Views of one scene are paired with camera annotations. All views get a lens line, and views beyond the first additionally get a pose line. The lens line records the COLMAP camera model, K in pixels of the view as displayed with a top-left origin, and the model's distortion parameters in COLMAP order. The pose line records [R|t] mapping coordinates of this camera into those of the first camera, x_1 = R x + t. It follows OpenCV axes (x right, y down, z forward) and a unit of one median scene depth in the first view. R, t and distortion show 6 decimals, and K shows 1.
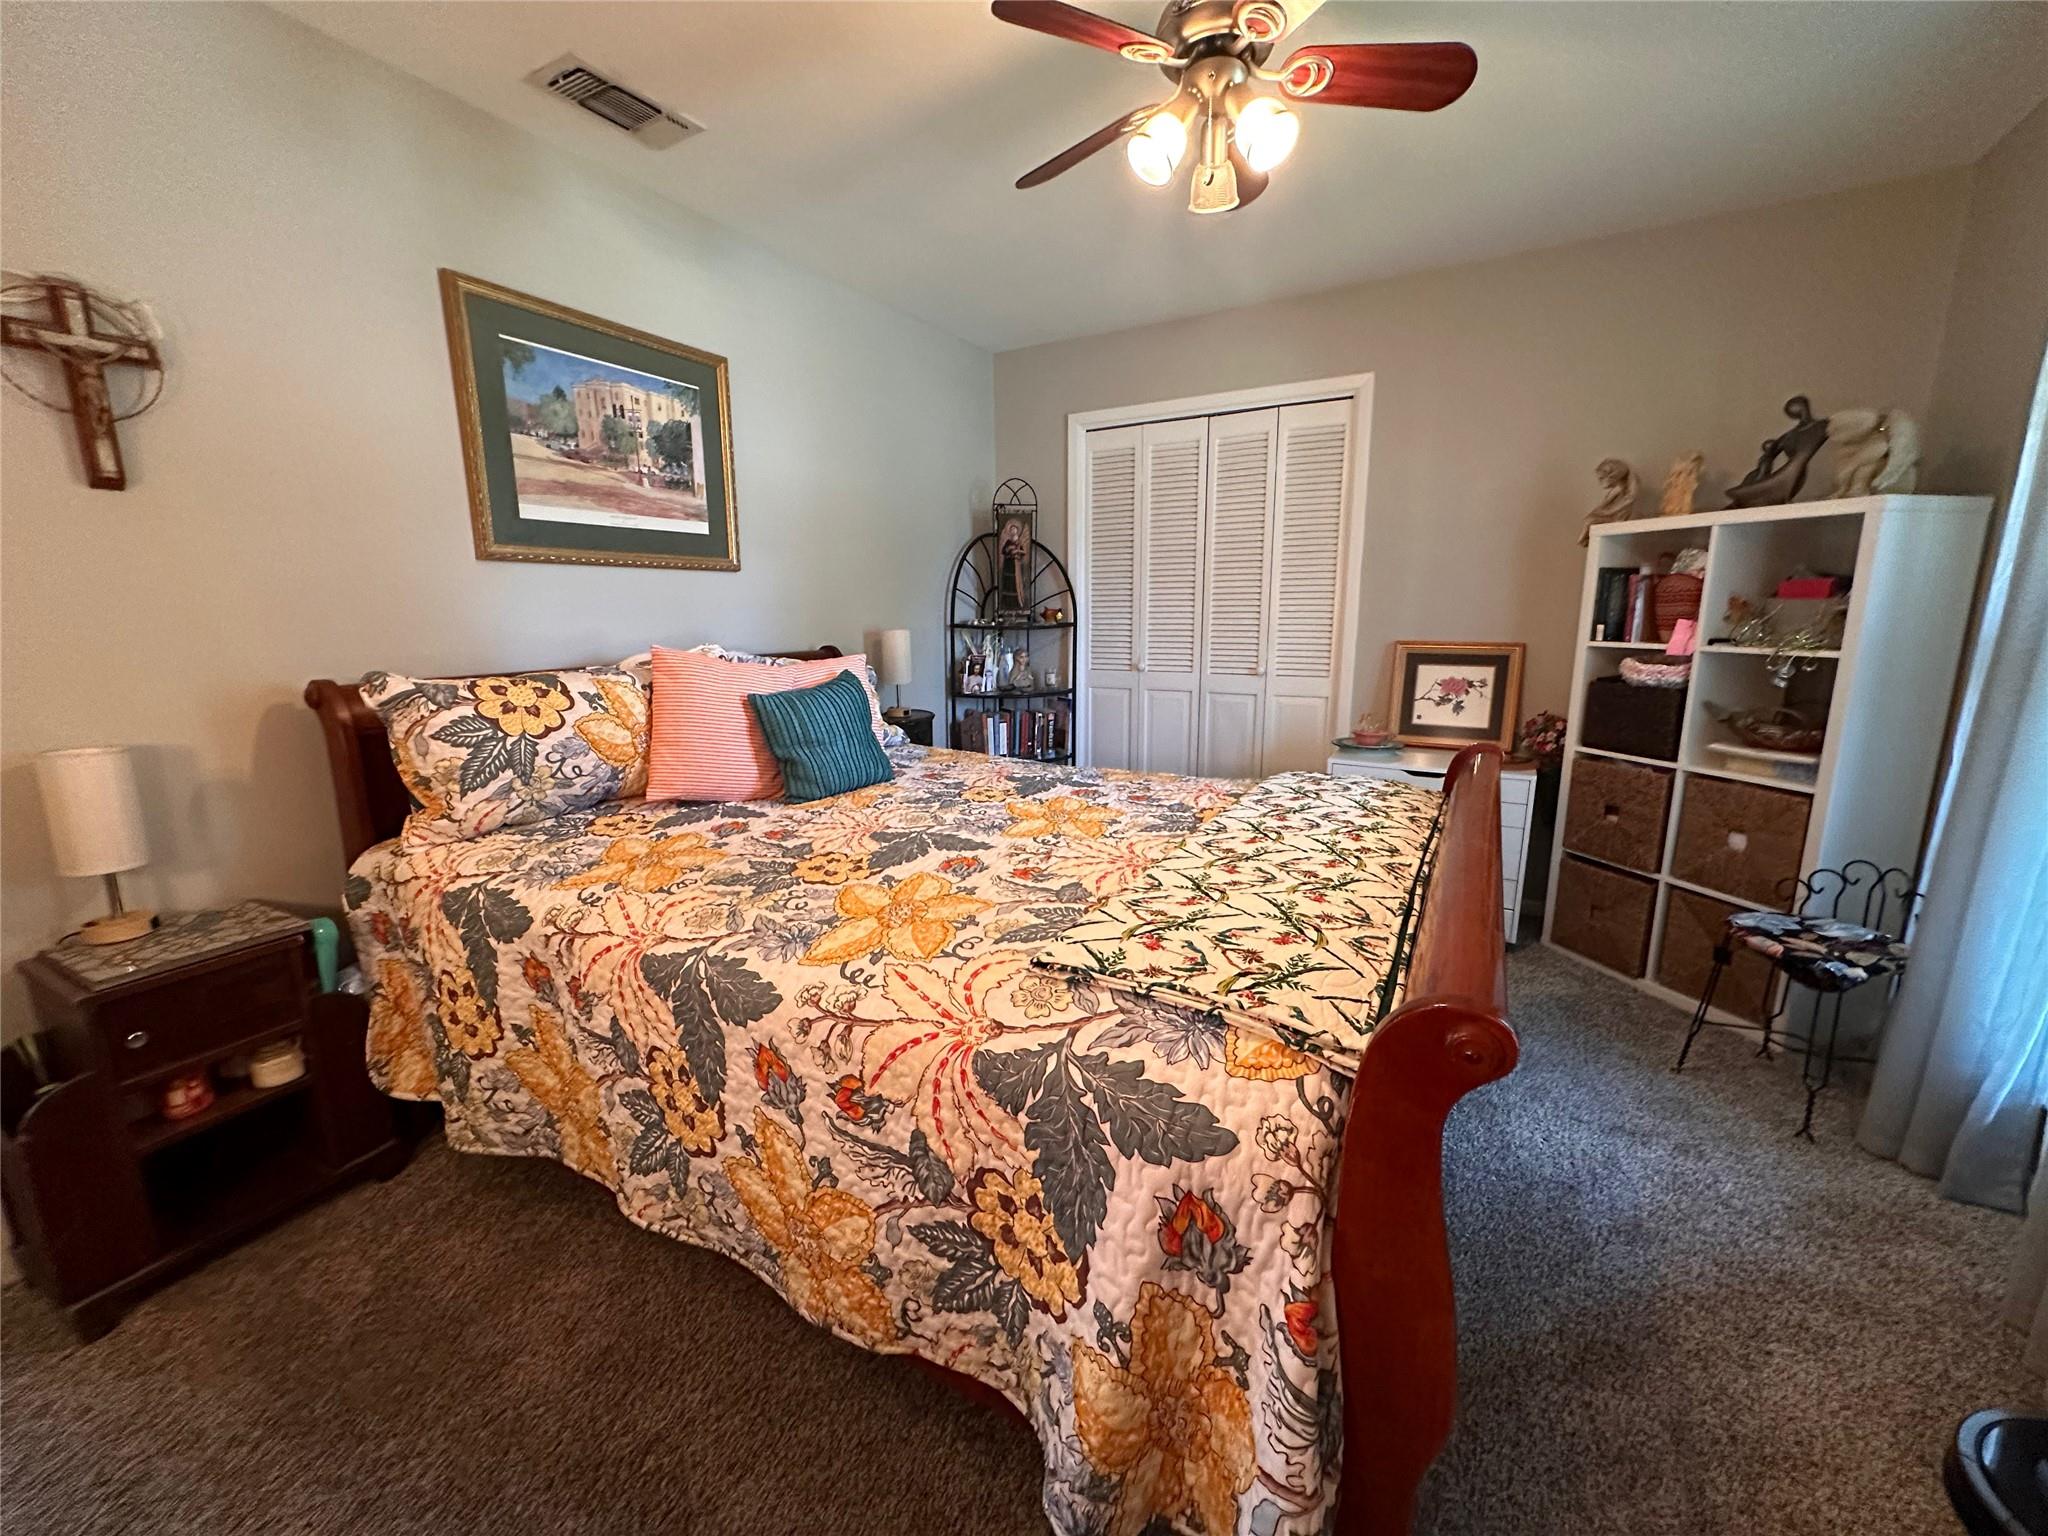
lens RADIAL K [[813.6, 0, 1024.0], [0, 813.6, 768.0], [0, 0, 1]] dist [-0.002292, -0.000352]
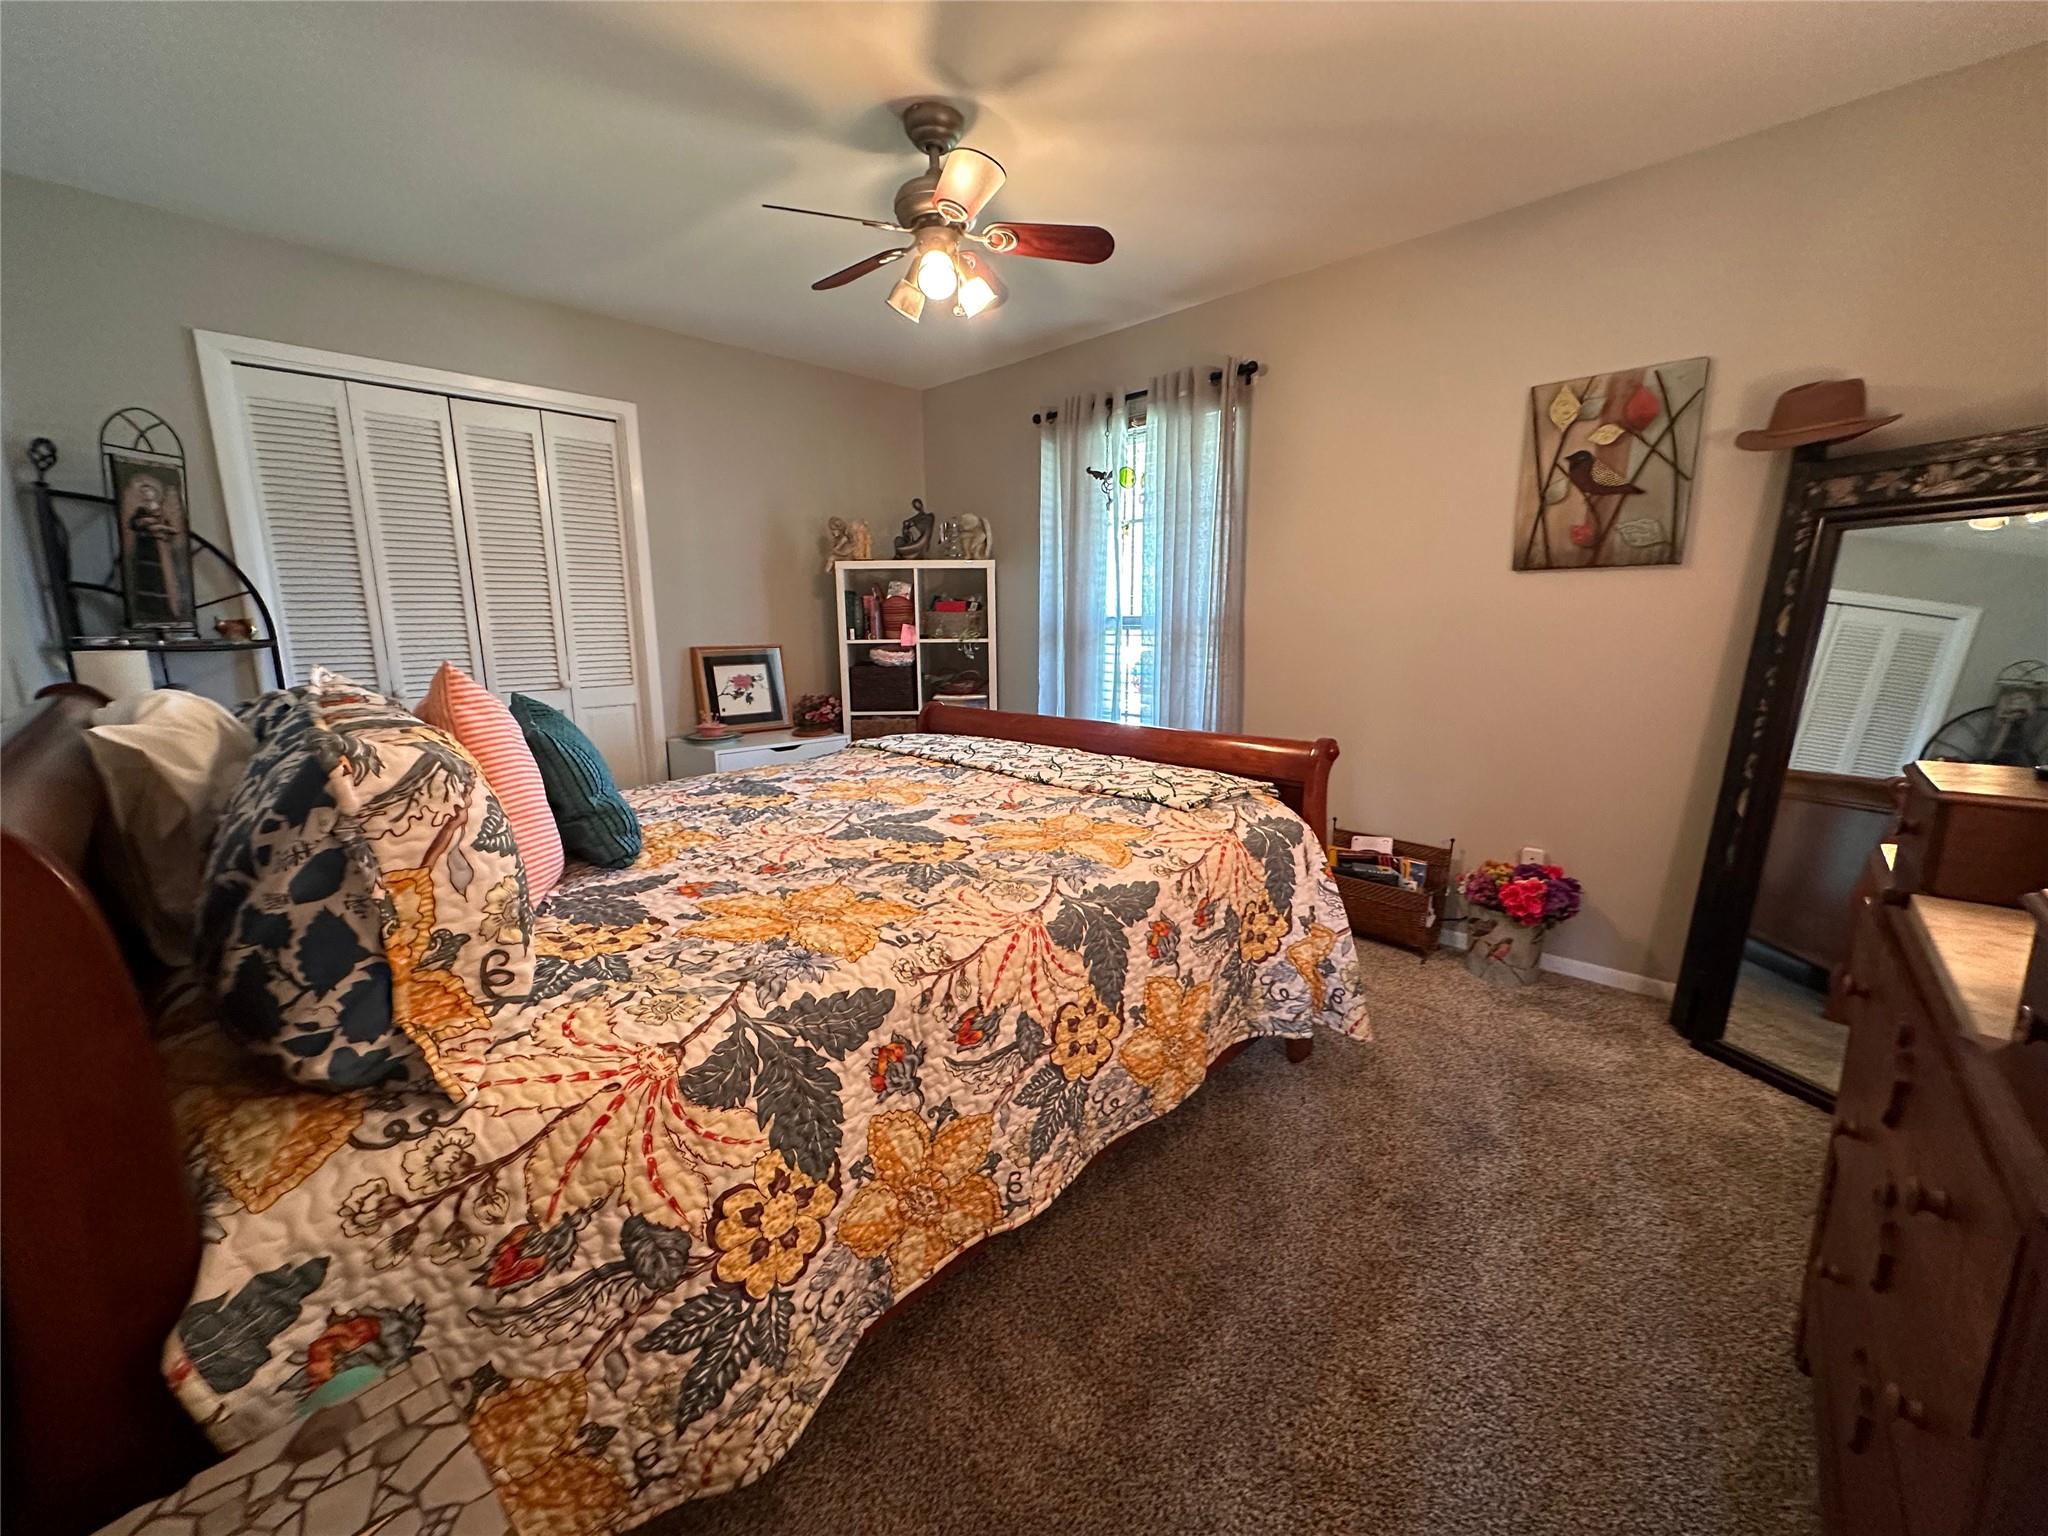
lens RADIAL K [[813.6, 0, 1024.0], [0, 813.6, 768.0], [0, 0, 1]] dist [-0.002292, -0.000352]
pose [[0.242330, -0.168923, 0.955375, -0.753284], [0.196733, 0.972824, 0.122107, -0.053196], [-0.950038, 0.158363, 0.268977, 0.374884]]
